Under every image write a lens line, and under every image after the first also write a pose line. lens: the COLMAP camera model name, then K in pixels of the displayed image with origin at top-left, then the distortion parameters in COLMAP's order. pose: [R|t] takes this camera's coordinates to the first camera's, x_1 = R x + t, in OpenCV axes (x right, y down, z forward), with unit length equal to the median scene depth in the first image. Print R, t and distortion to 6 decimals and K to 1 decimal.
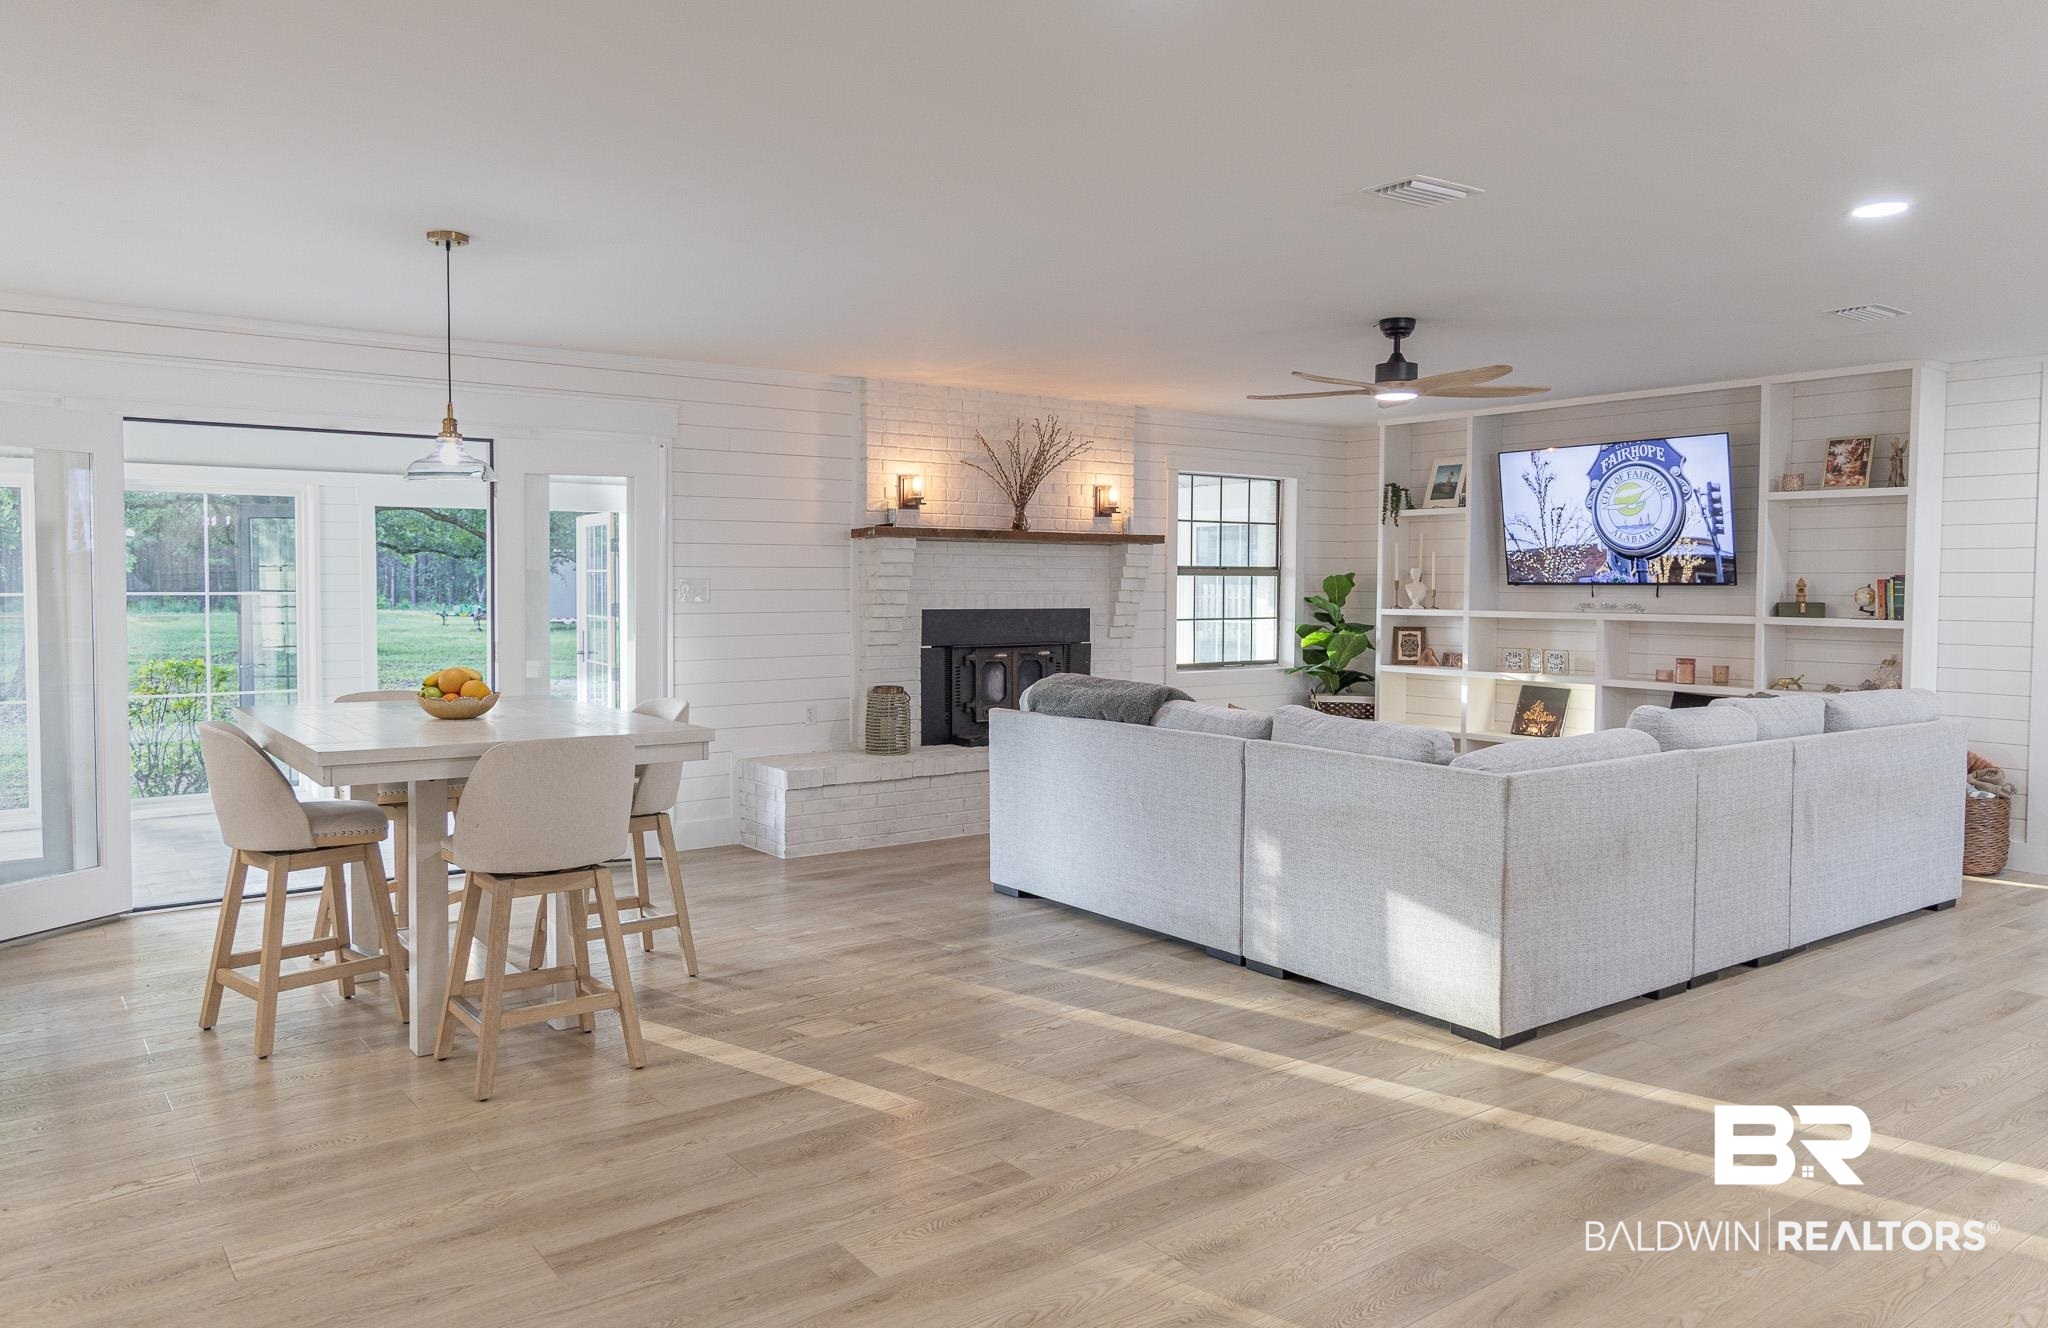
lens RADIAL K [[1399.6, 0, 1006.3], [0, 1399.6, 637.8], [0, 0, 1]] dist [-0.001472, 0.000843]
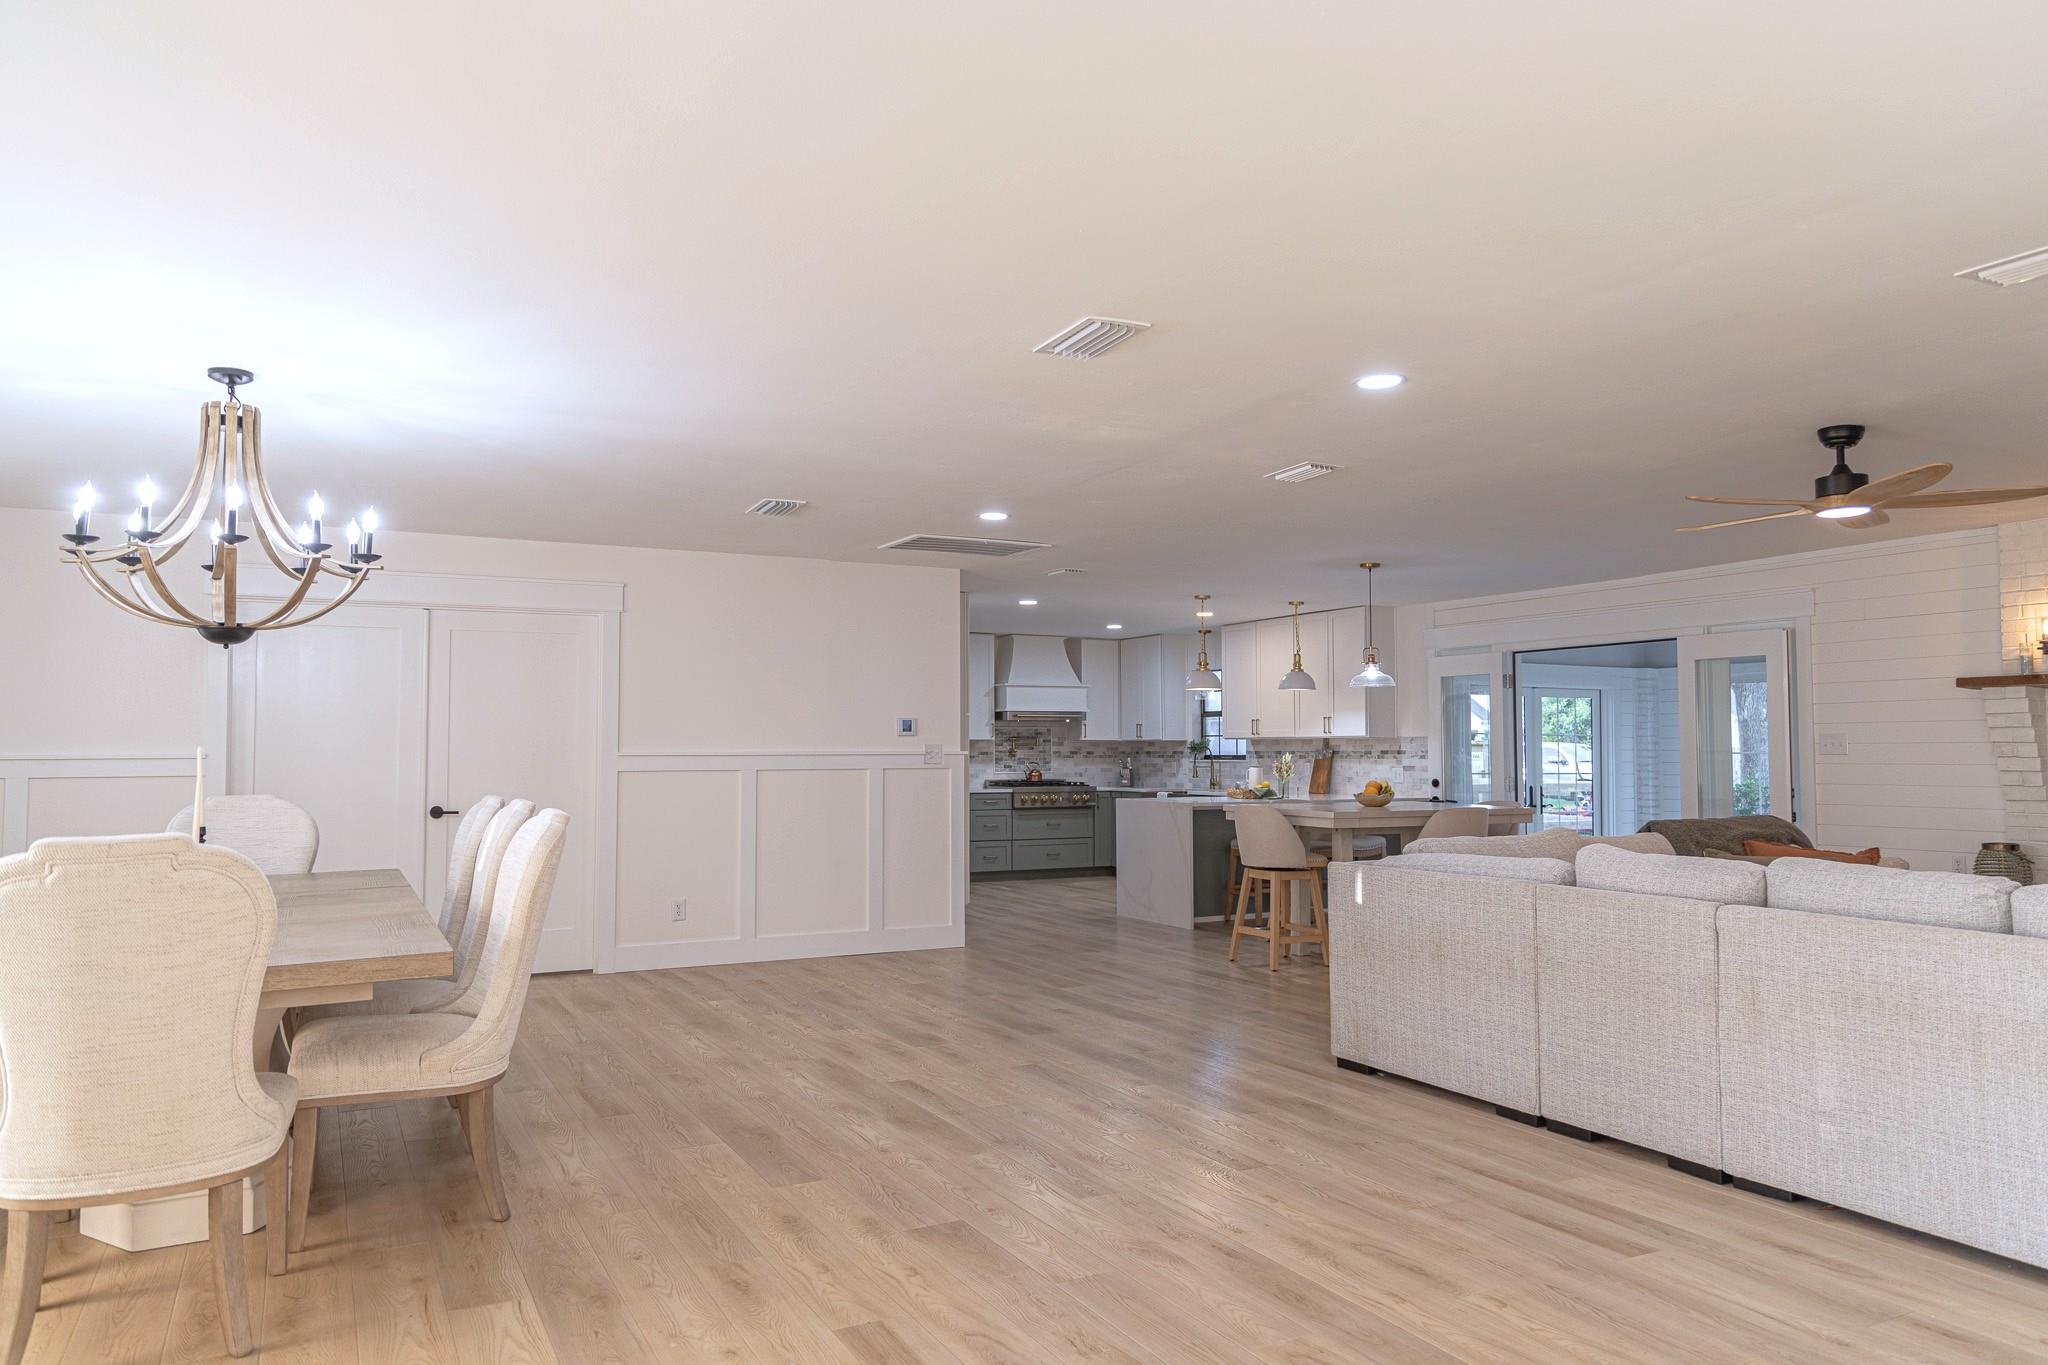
lens RADIAL K [[1376.8, 0, 1024.0], [0, 1376.8, 682.5], [0, 0, 1]] dist [0.015601, -0.006191]
pose [[-0.150798, -0.057330, -0.986901, 0.886441], [-0.042684, 0.997764, -0.051439, 0.002585], [0.987643, 0.034368, -0.152908, 0.454080]]
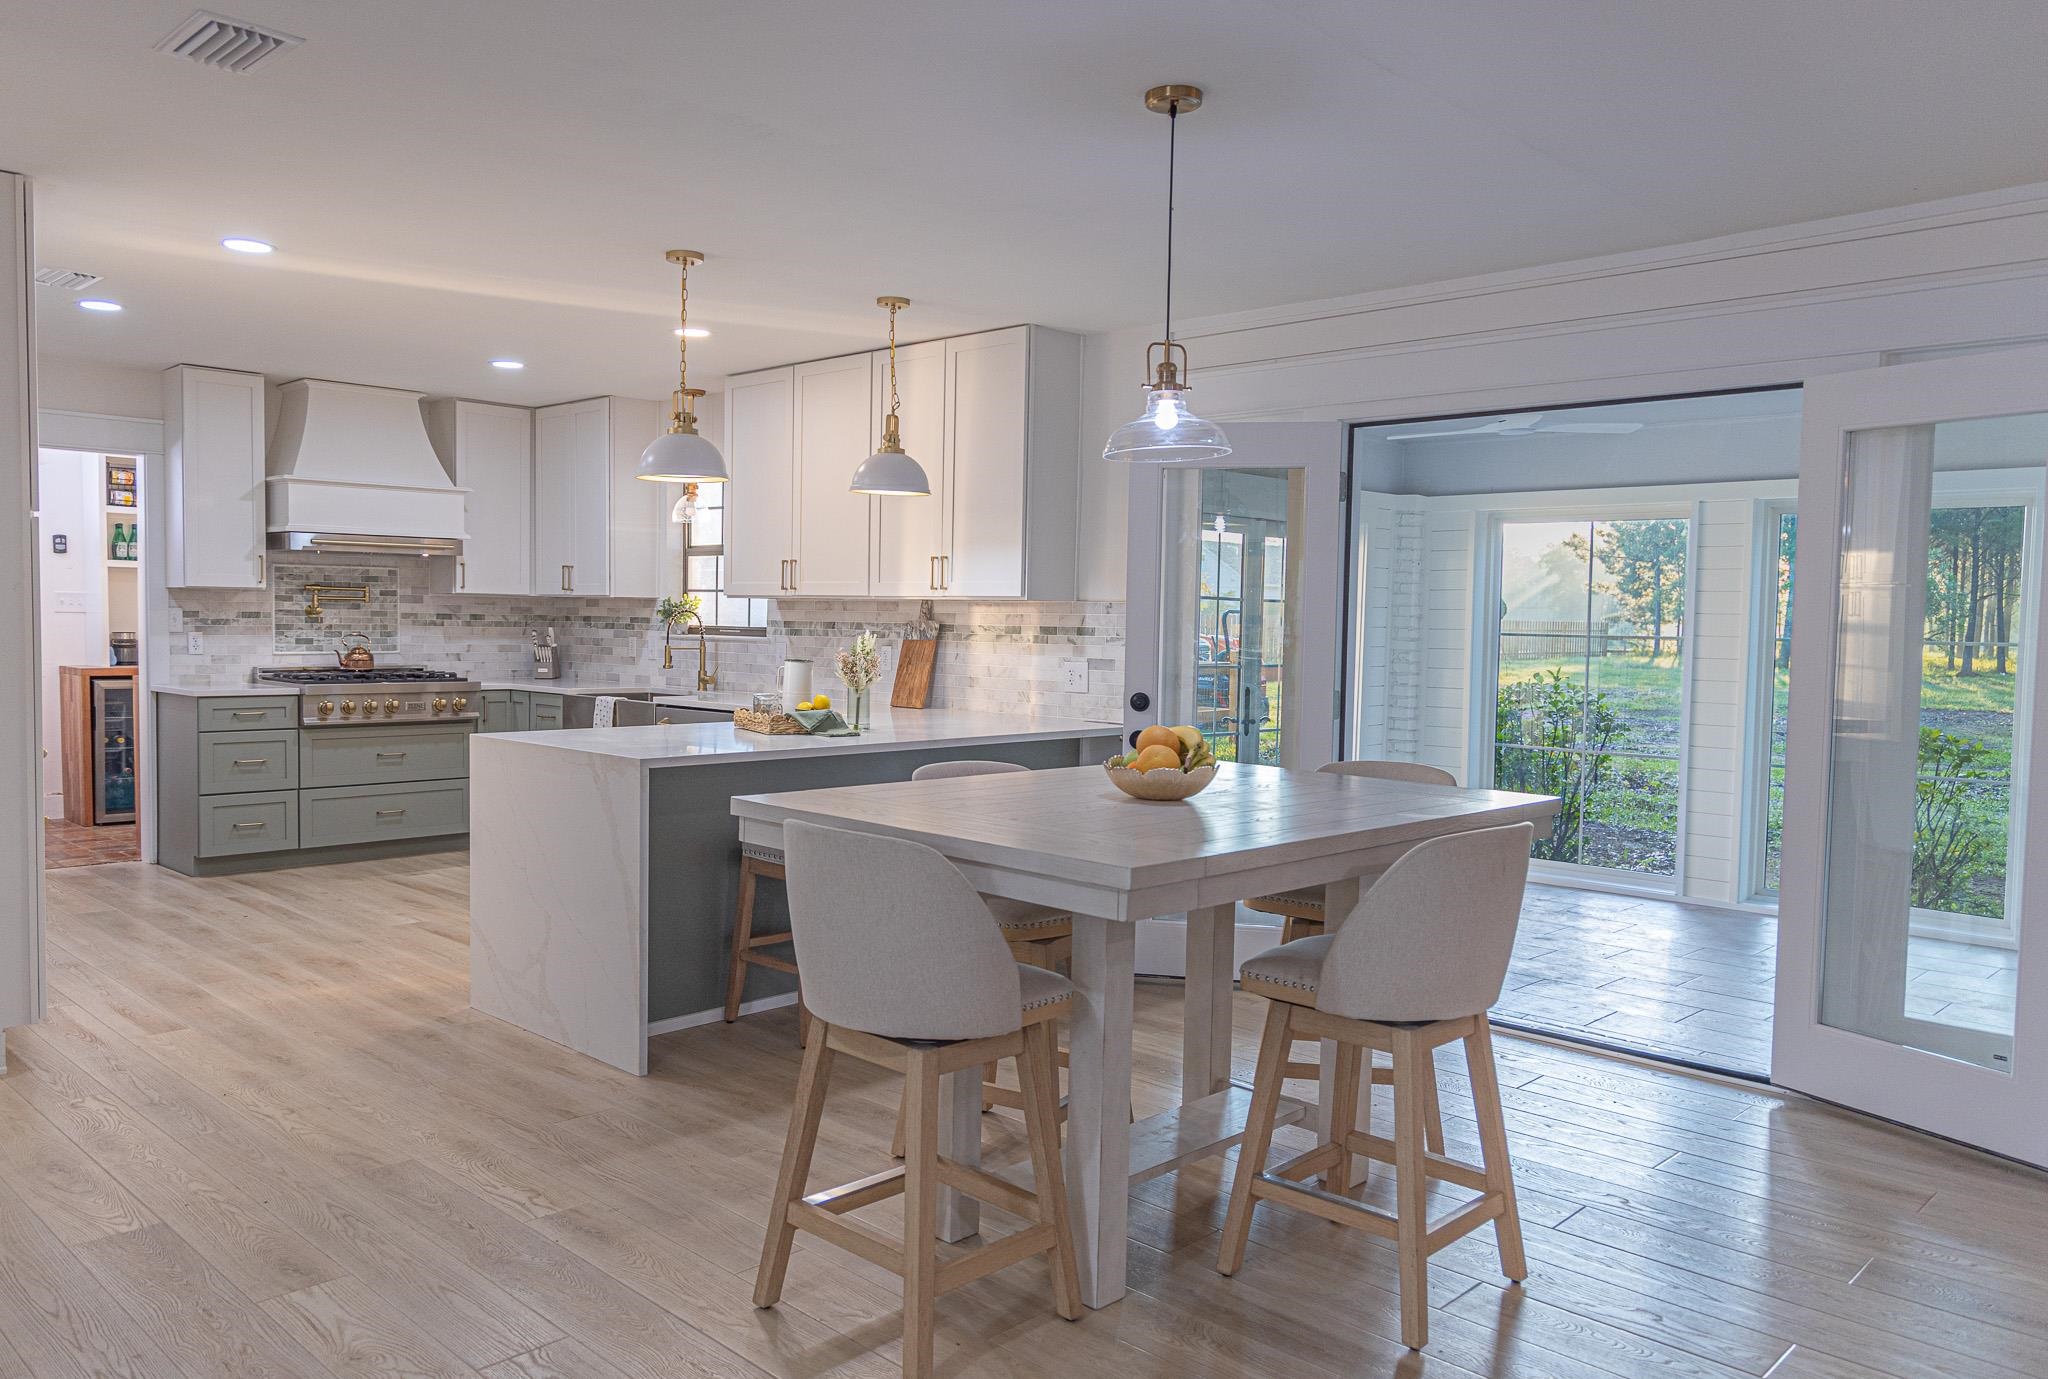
lens RADIAL K [[1497.3, 0, 933.4], [0, 1497.3, 694.6], [0, 0, 1]] dist [0.025536, 0.001264]
pose [[0.136505, 0.048122, -0.989470, 0.177069], [-0.058740, 0.997455, 0.040406, -0.009294], [0.988896, 0.052606, 0.138984, 0.442098]]
